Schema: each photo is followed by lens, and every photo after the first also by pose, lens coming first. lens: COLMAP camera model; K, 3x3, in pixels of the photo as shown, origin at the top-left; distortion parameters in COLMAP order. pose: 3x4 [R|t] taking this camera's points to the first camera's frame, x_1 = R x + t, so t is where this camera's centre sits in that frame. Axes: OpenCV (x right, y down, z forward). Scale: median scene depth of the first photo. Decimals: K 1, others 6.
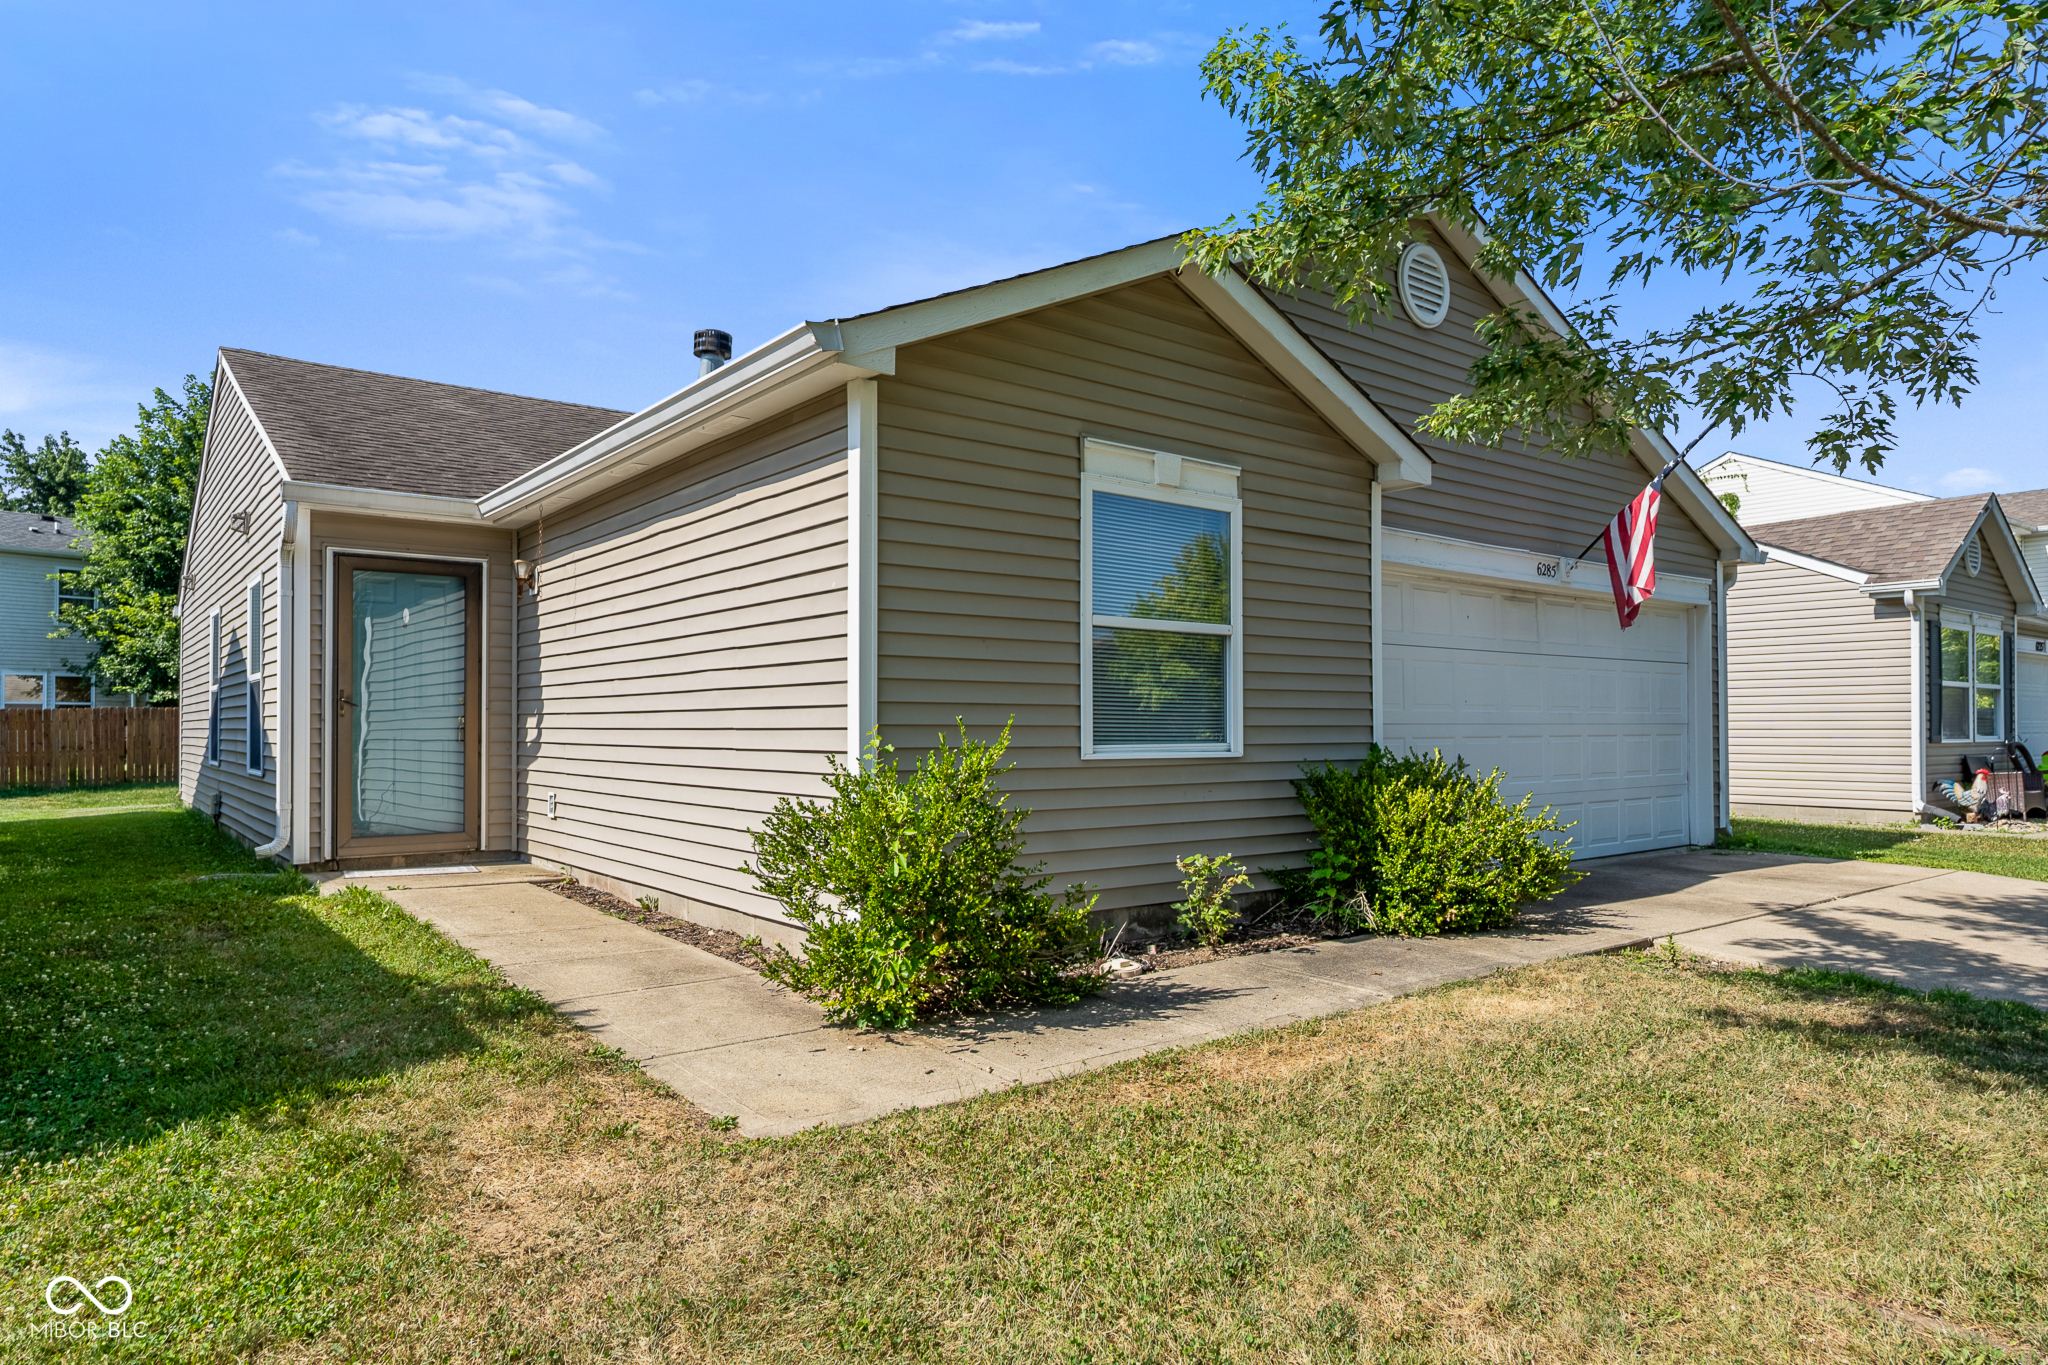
lens RADIAL K [[1259.3, 0, 1033.0], [0, 1259.3, 694.1], [0, 0, 1]] dist [0.003898, 0.001869]
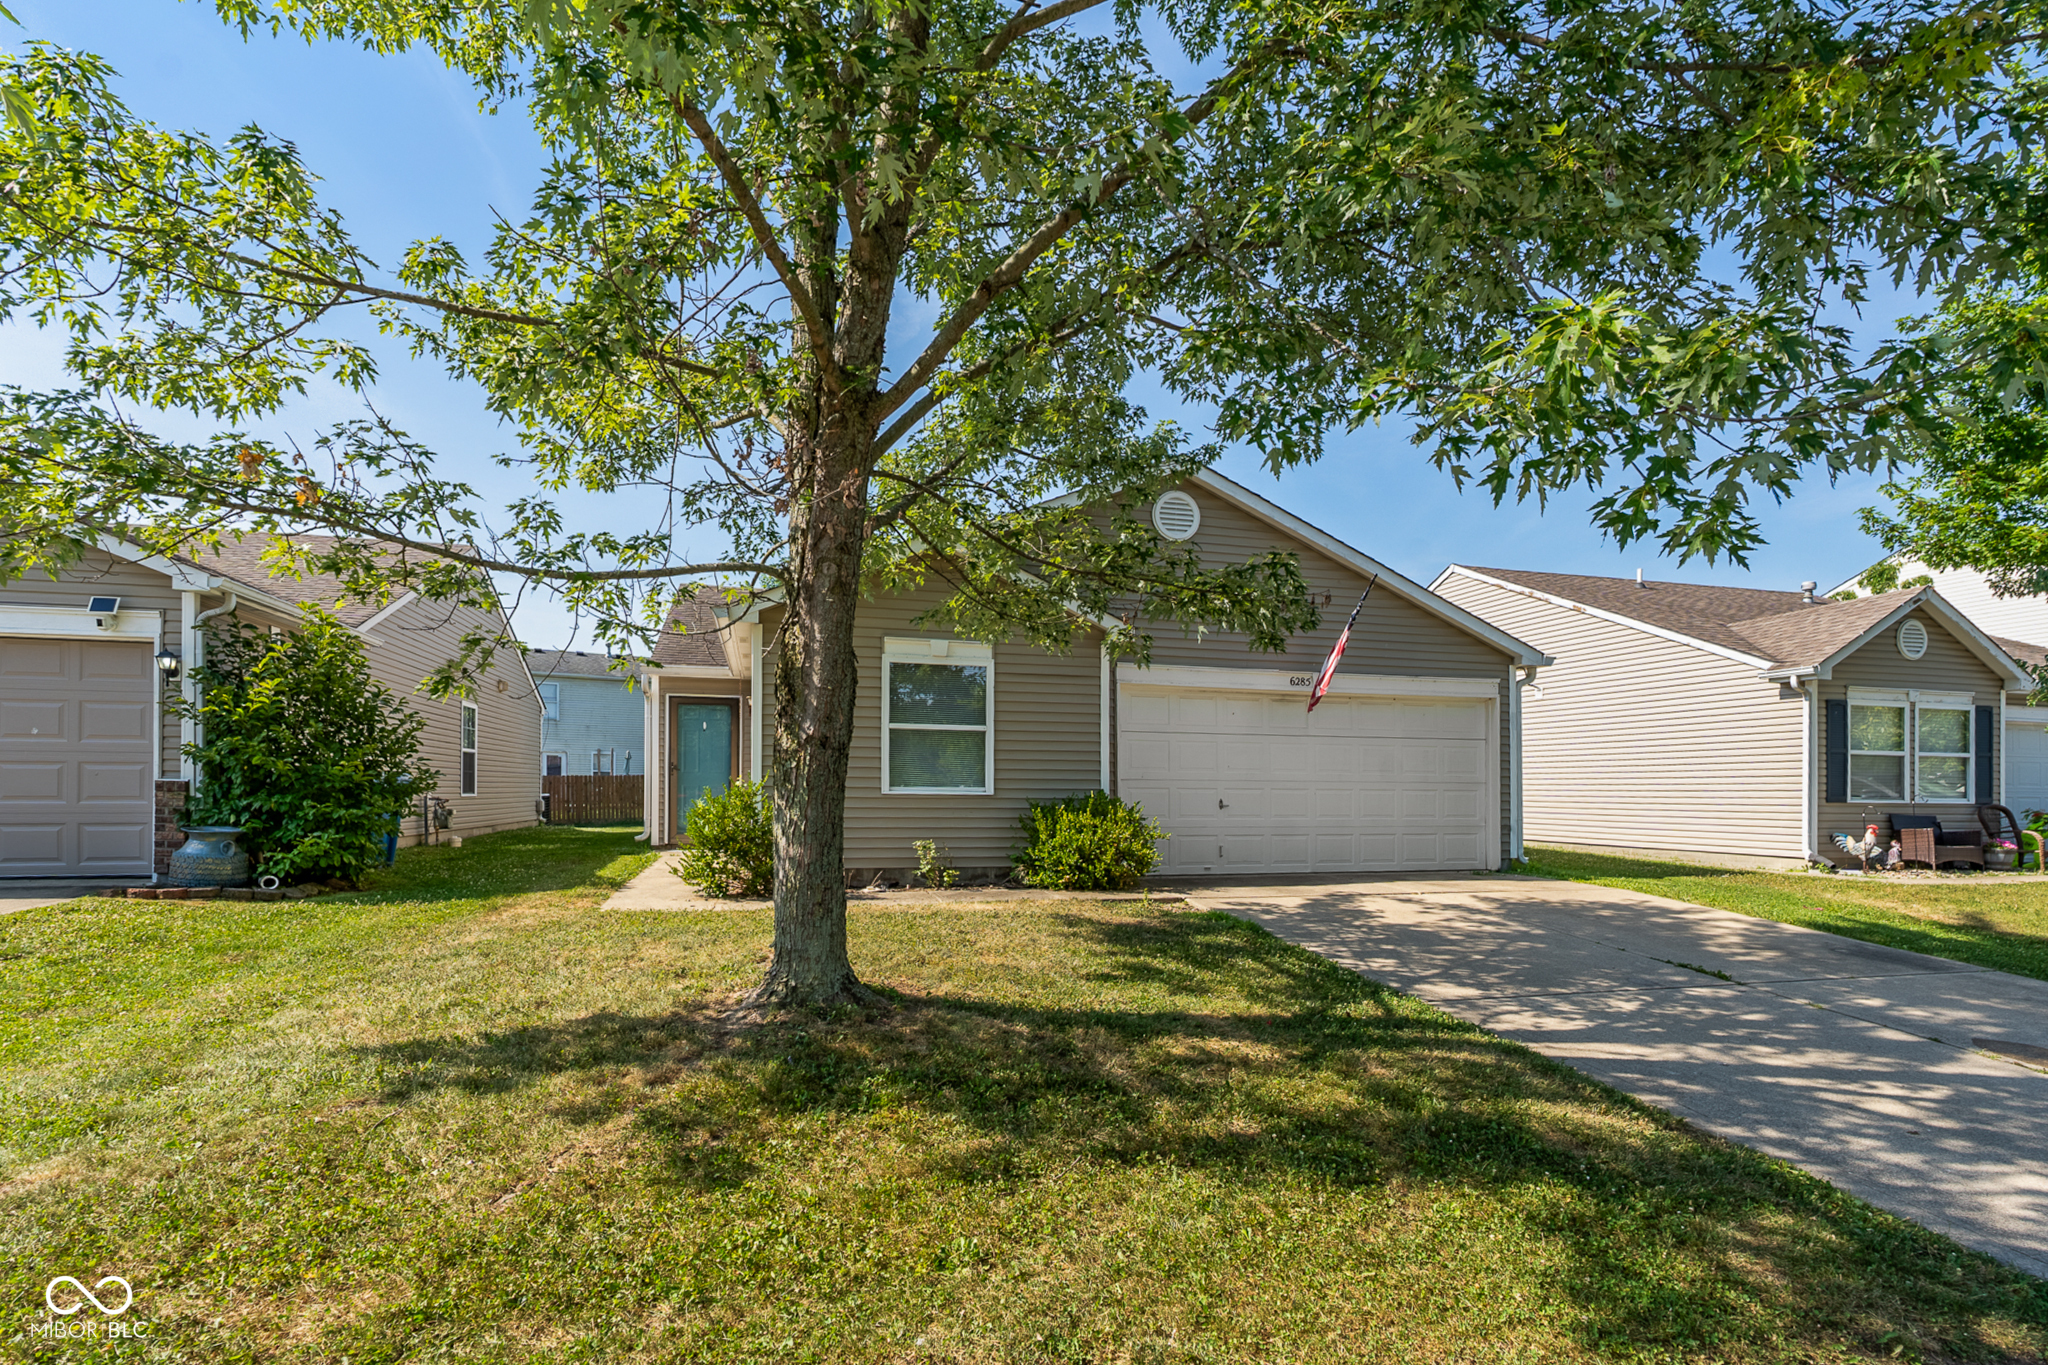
lens RADIAL K [[1027.3, 0, 1029.4], [0, 1027.3, 782.5], [0, 0, 1]] dist [-0.001433, 0.000766]
pose [[0.917890, 0.003208, -0.396822, 0.548333], [0.002531, 0.999900, 0.013939, 0.006190], [0.396827, -0.013799, 0.917790, -0.264146]]
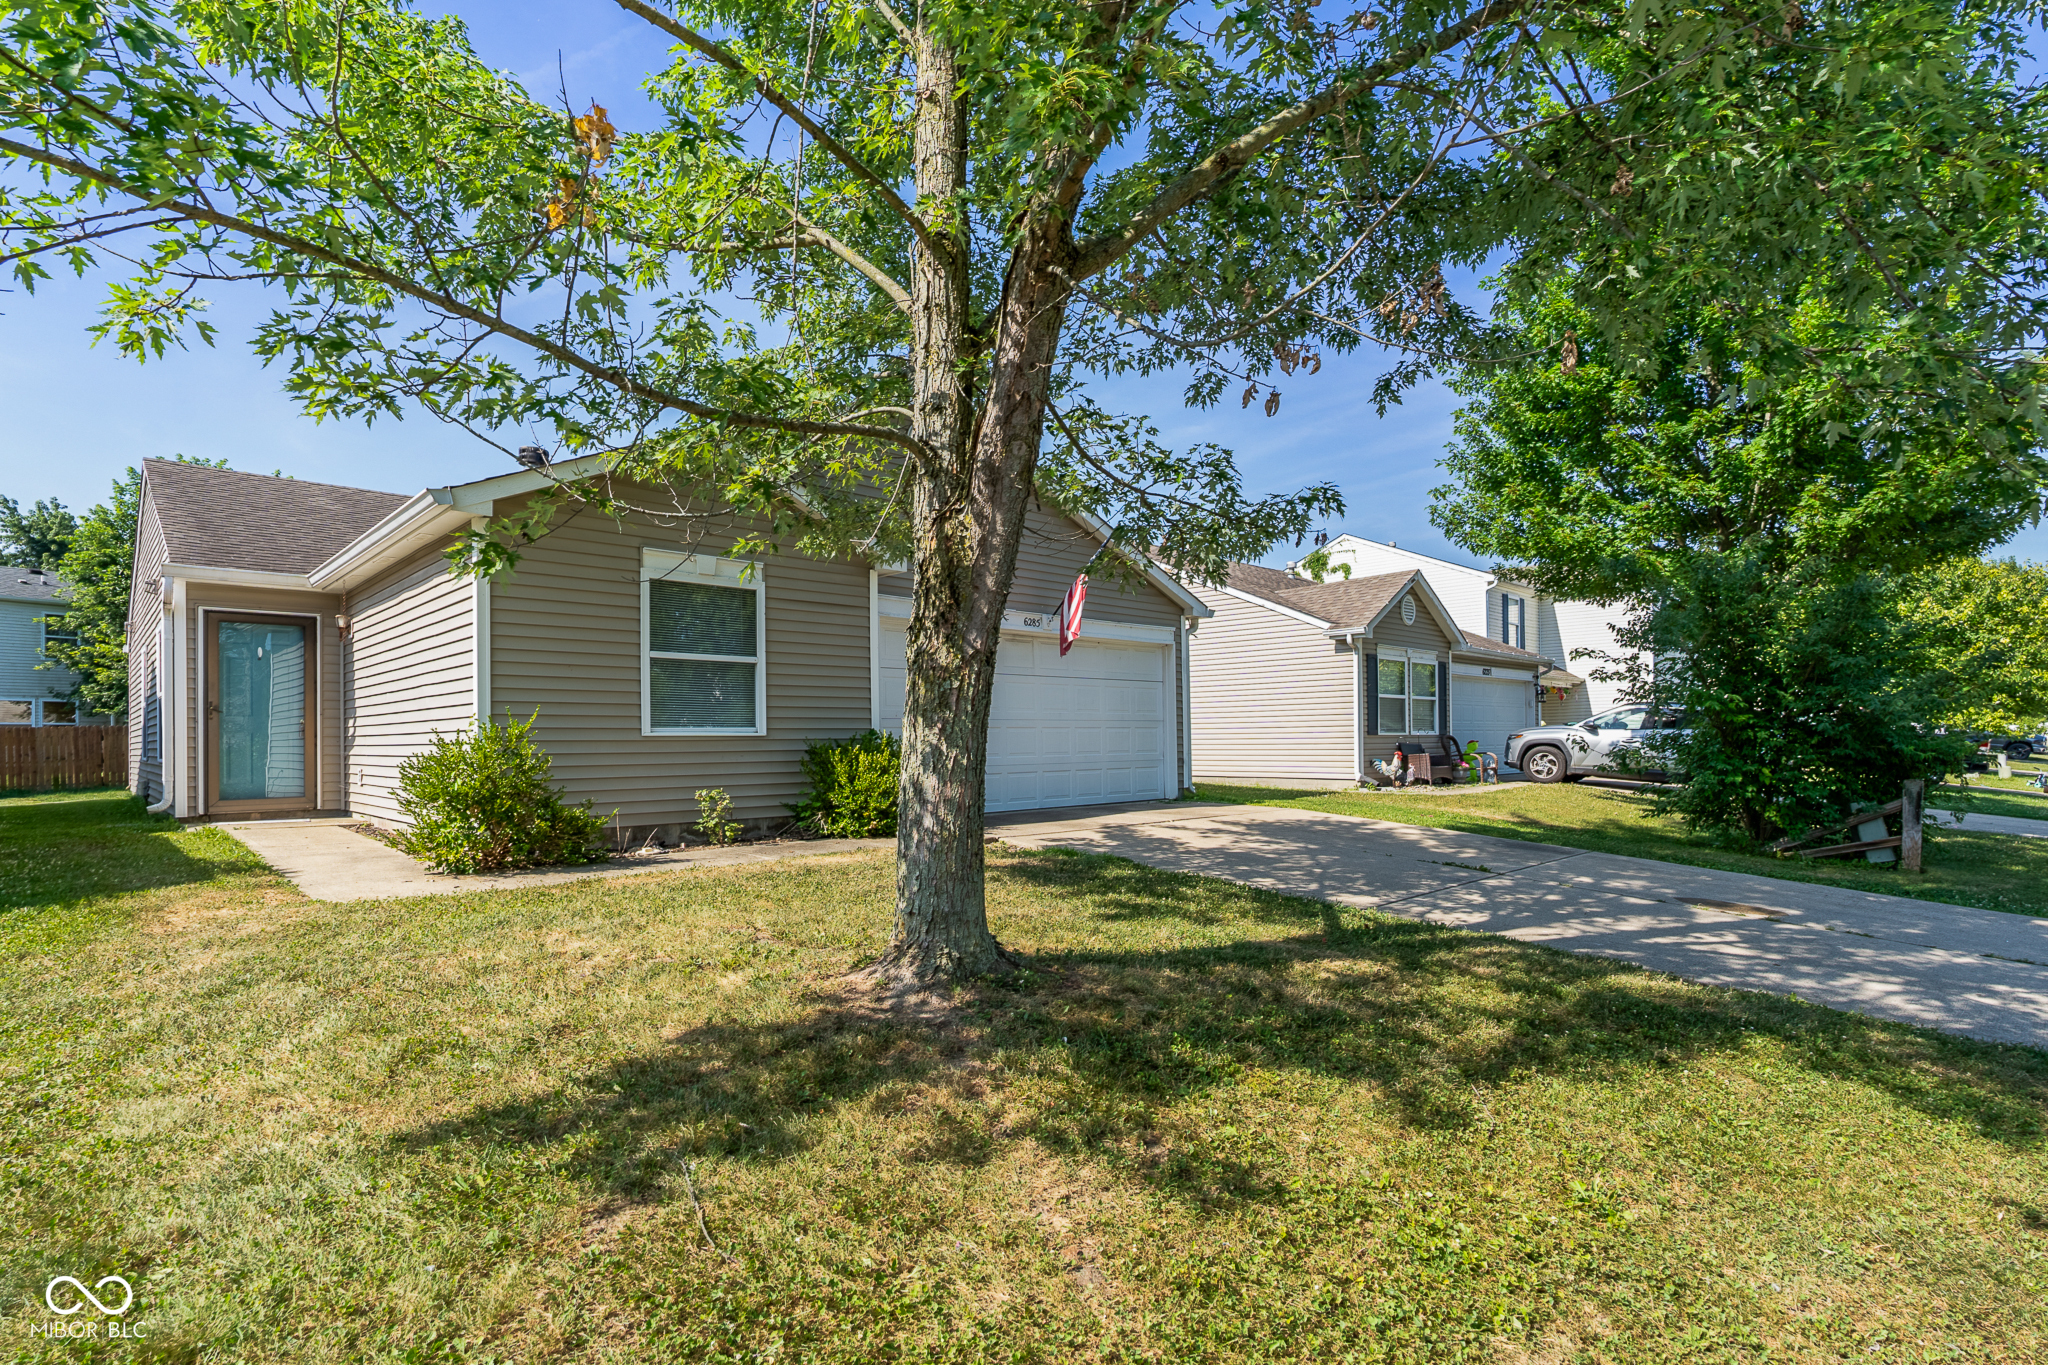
lens RADIAL K [[1027.3, 0, 1030.2], [0, 1027.3, 716.6], [0, 0, 1]] dist [-0.001433, 0.000766]
pose [[0.995185, -0.007006, 0.097768, 0.252656], [0.006827, 0.999974, 0.002167, 0.015628], [-0.097781, -0.001489, 0.995207, -0.259642]]
